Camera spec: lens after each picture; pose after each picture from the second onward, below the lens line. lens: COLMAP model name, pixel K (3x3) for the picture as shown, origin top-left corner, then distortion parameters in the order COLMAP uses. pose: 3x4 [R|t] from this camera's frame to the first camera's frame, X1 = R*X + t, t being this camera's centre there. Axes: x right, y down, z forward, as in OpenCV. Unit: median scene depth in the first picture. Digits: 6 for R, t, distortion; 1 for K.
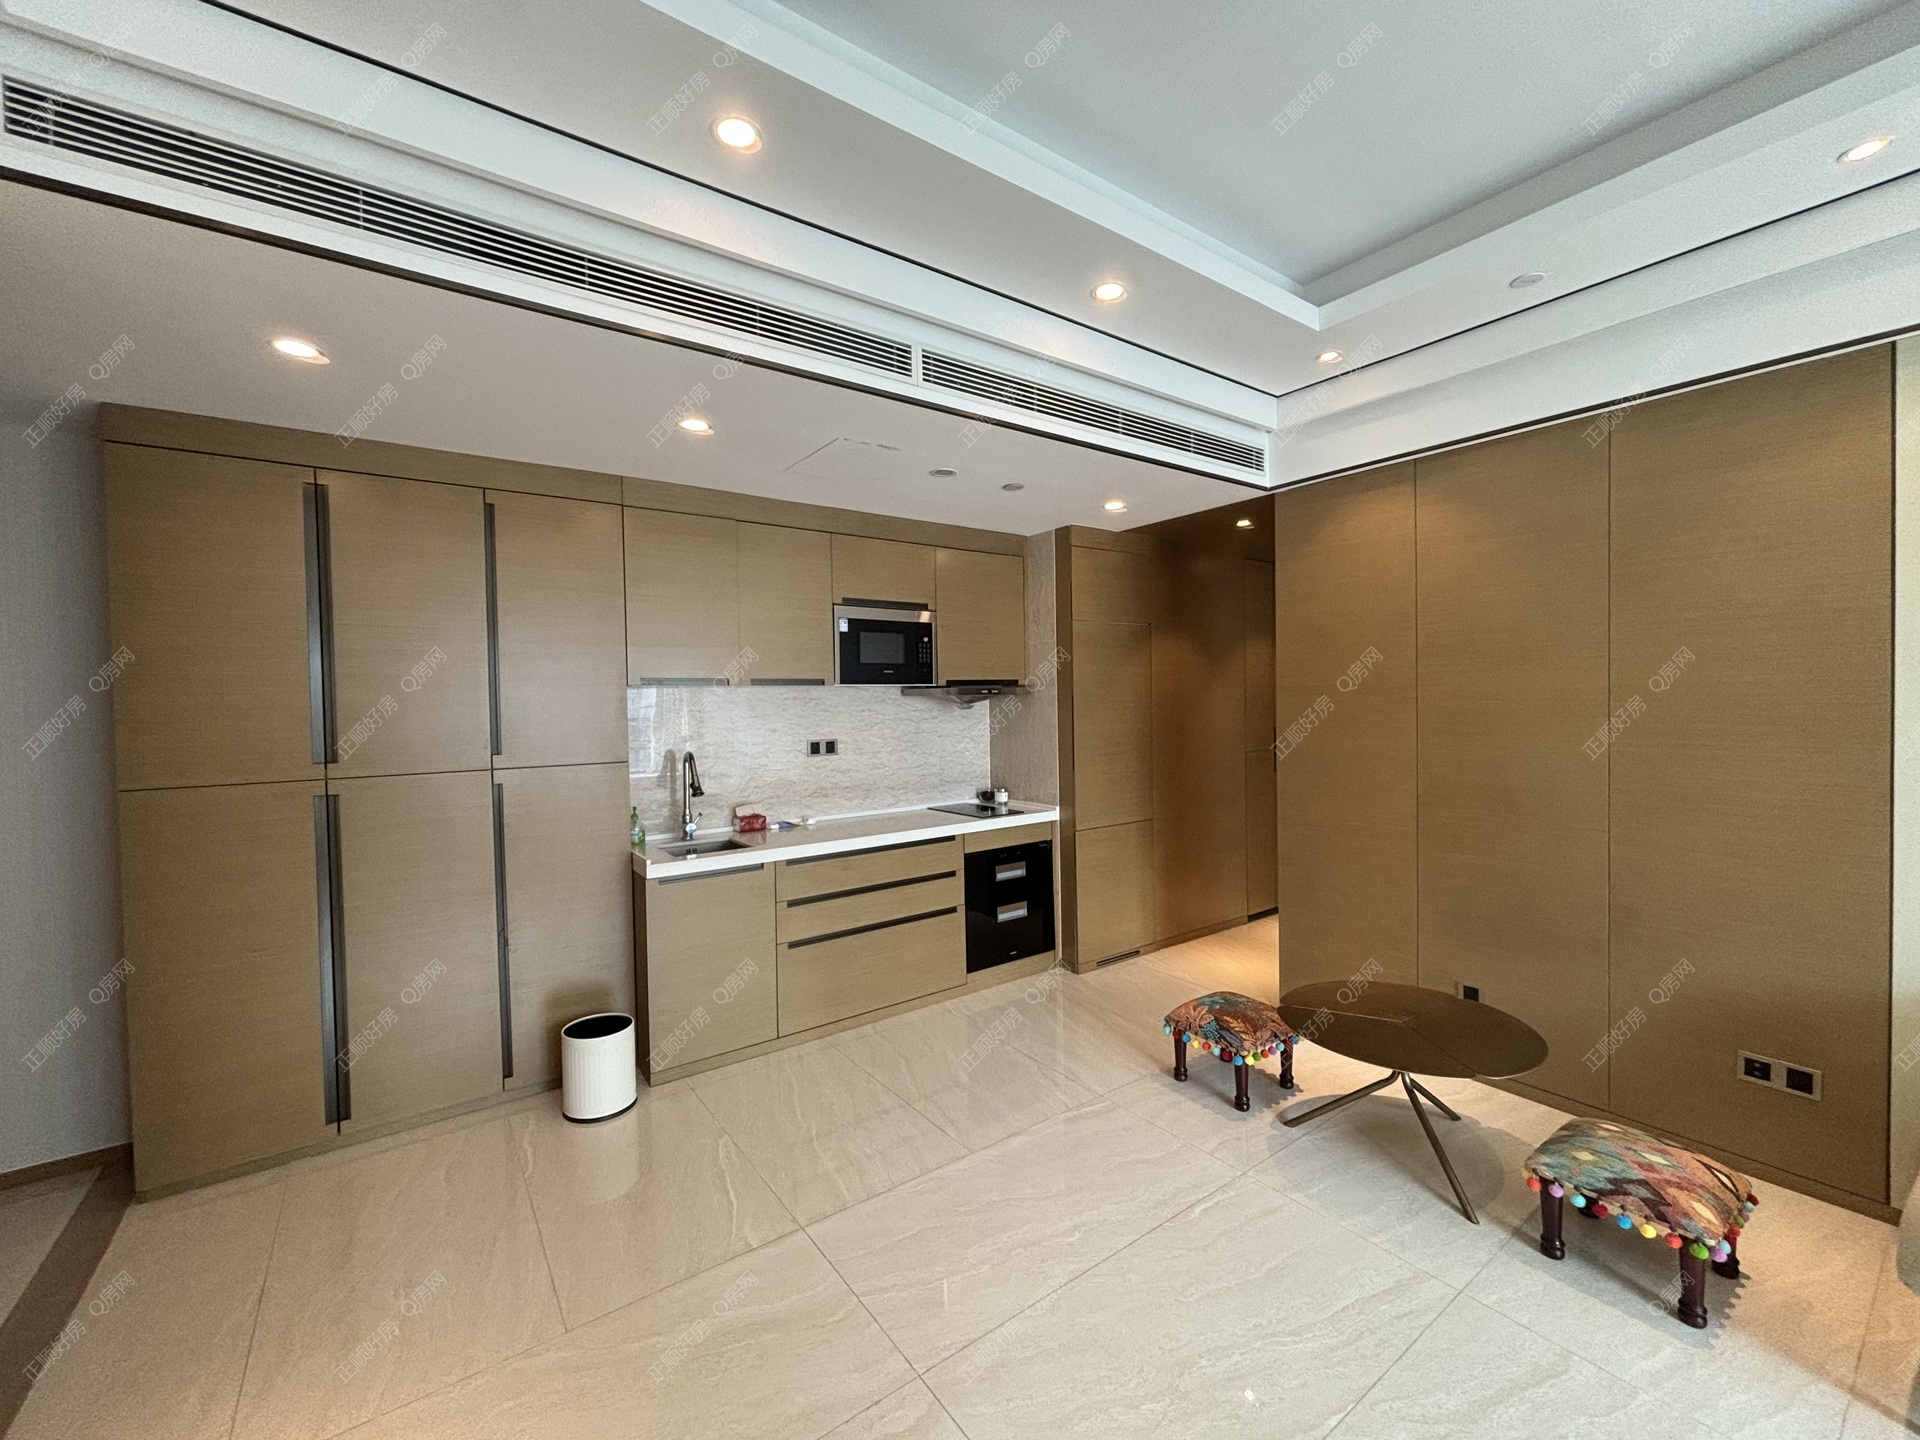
lens RADIAL K [[777.3, 0, 954.3], [0, 777.3, 714.6], [0, 0, 1]] dist [-0.004916, 0.002227]
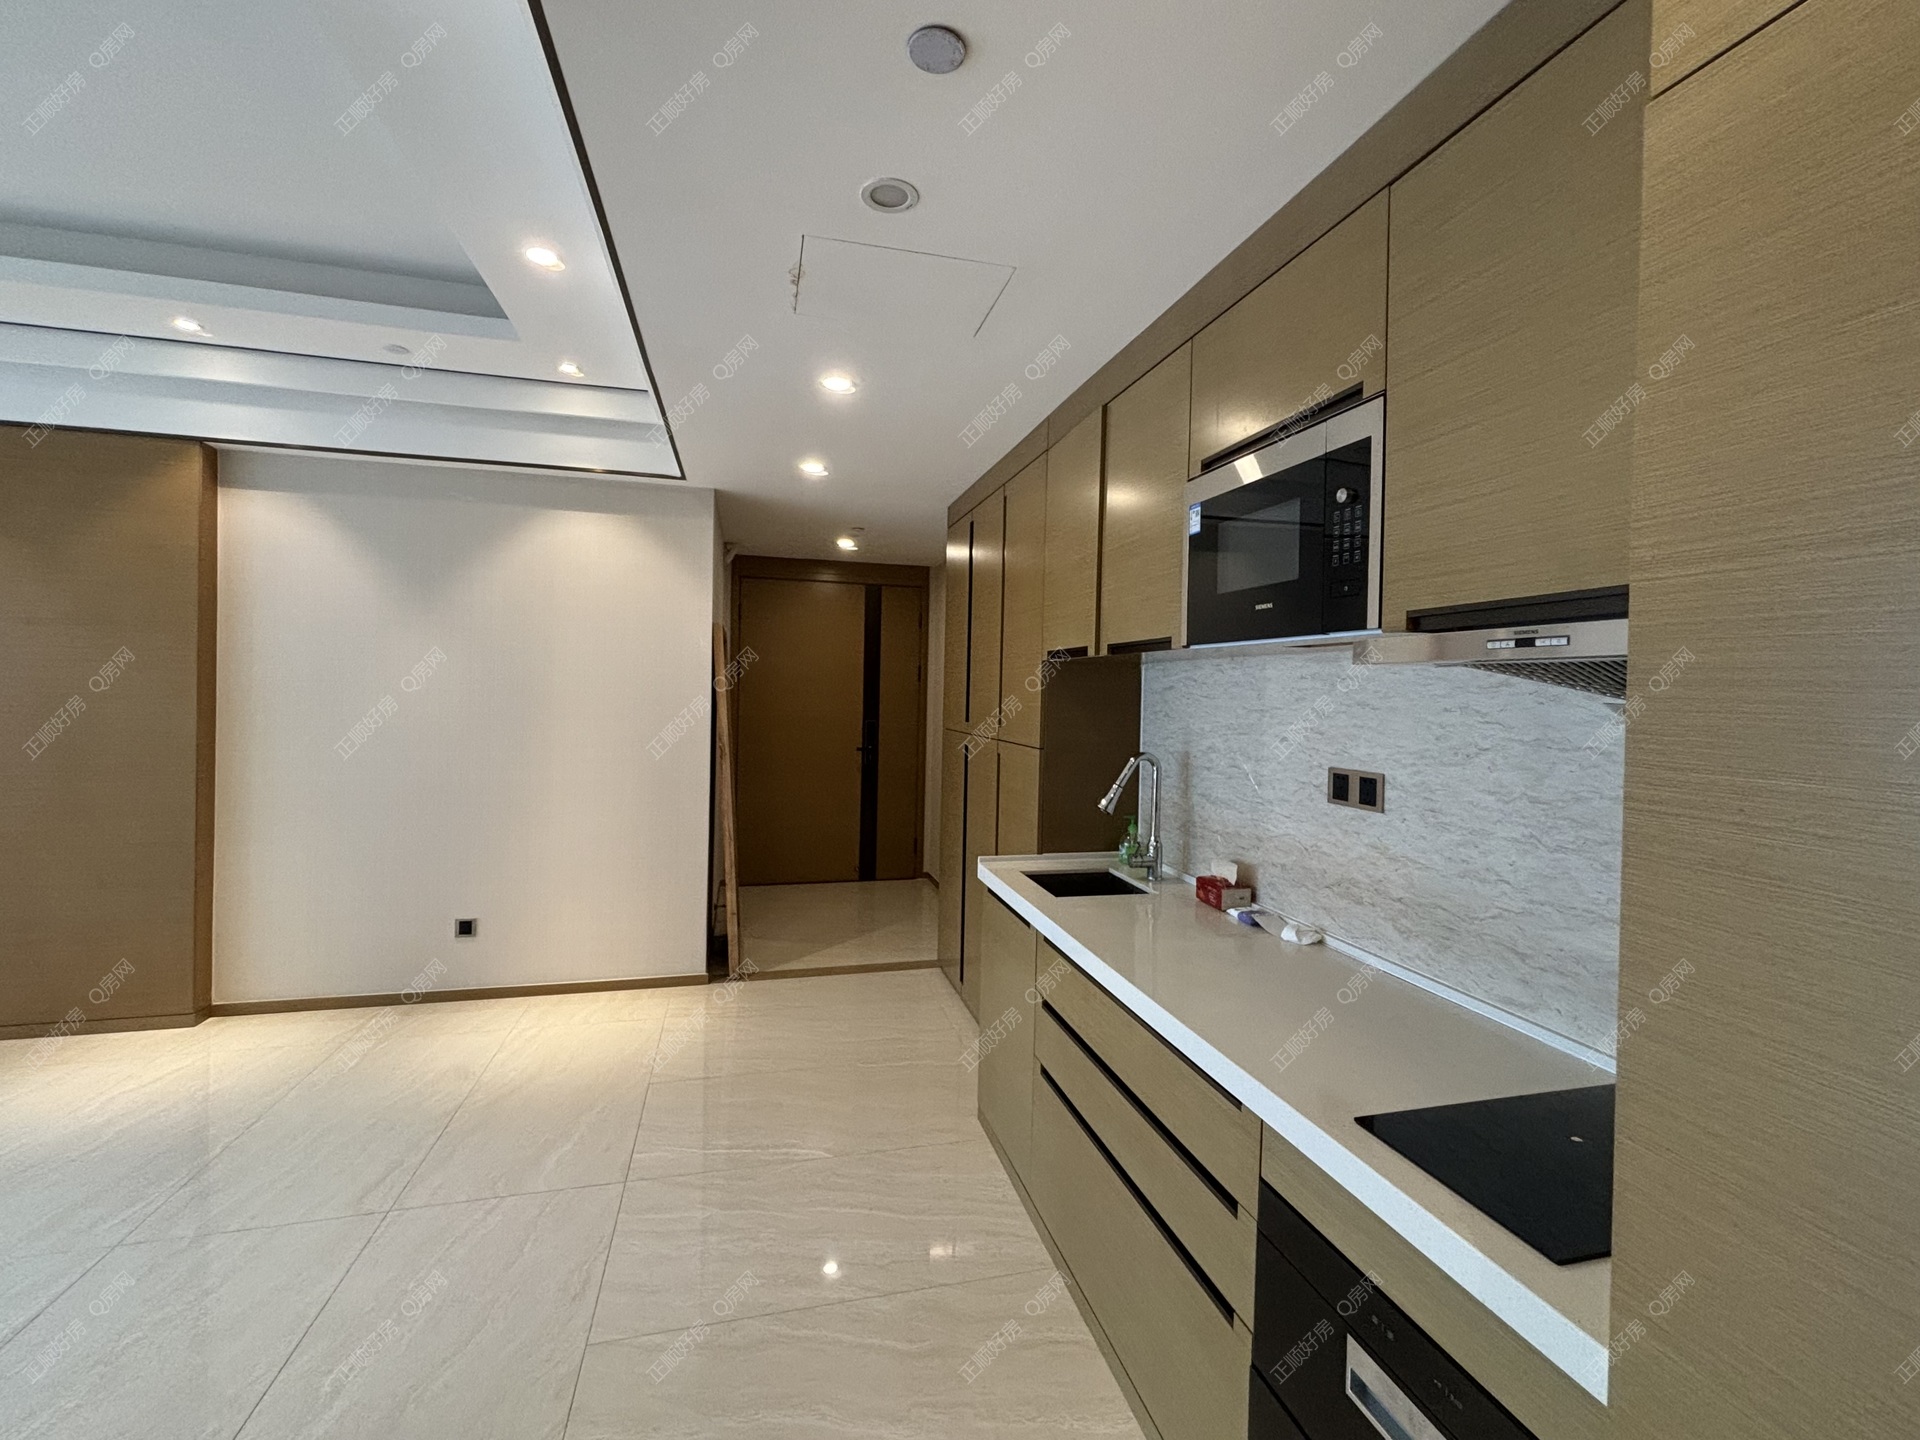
lens RADIAL K [[777.3, 0, 924.3], [0, 777.3, 705.0], [0, 0, 1]] dist [-0.004916, 0.002227]
pose [[-0.398387, 0.026578, -0.916832, 0.329714], [-0.030904, 0.998624, 0.042378, -0.015924], [0.916697, 0.045217, -0.397017, 0.955154]]
